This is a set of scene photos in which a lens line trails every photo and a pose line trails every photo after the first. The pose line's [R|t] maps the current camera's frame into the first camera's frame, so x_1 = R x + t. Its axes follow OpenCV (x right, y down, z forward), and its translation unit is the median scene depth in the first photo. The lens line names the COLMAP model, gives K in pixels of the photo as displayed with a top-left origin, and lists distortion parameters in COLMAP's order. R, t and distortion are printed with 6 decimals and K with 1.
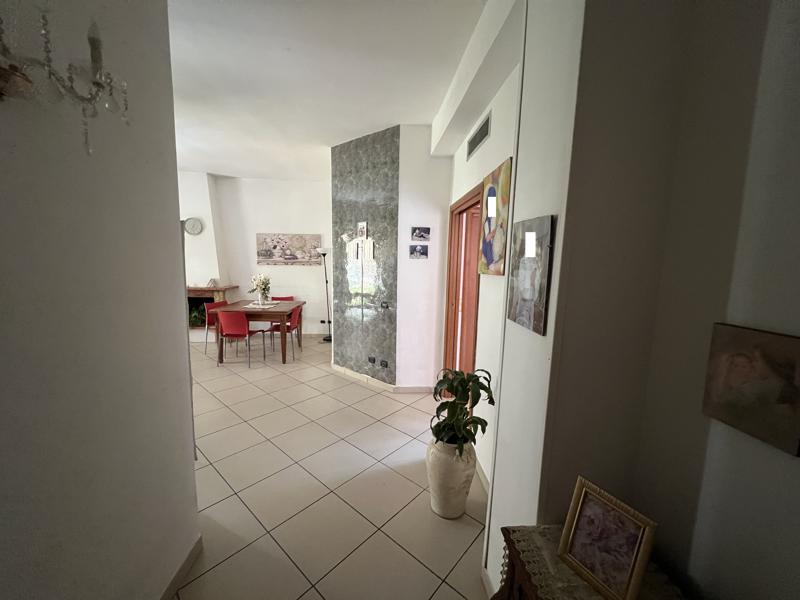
lens RADIAL K [[319.9, 0, 396.6], [0, 319.9, 297.9], [0, 0, 1]] dist [0.001457, 0.000160]
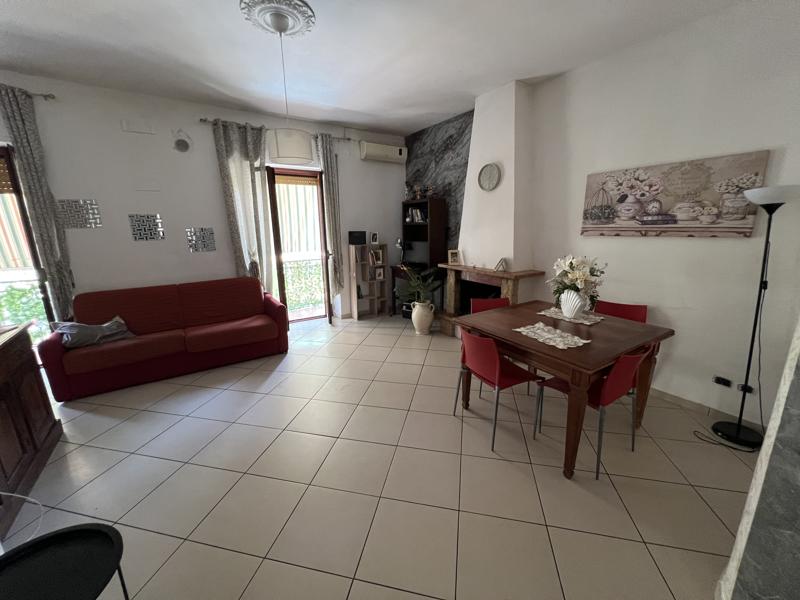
lens RADIAL K [[319.9, 0, 398.3], [0, 319.9, 298.7], [0, 0, 1]] dist [0.001457, 0.000160]
pose [[0.492658, 0.170679, -0.853321, -0.117742], [-0.081690, 0.985318, 0.149918, -0.058880], [0.866381, -0.004151, 0.499367, 0.496137]]
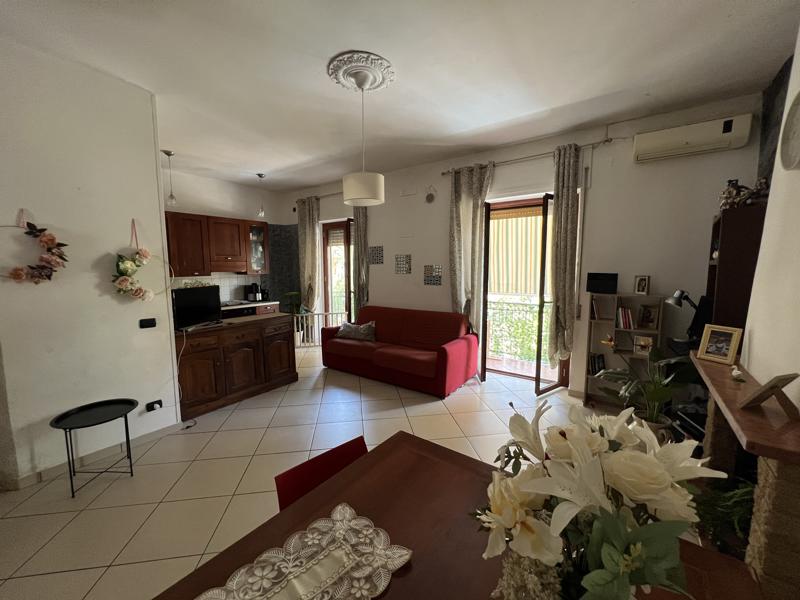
lens RADIAL K [[319.9, 0, 398.3], [0, 319.9, 300.9], [0, 0, 1]] dist [0.001457, 0.000160]
pose [[-0.638579, 0.064167, -0.766877, -0.276030], [-0.105965, 0.979694, 0.170211, -0.112055], [0.762226, 0.189955, -0.618812, 0.929002]]
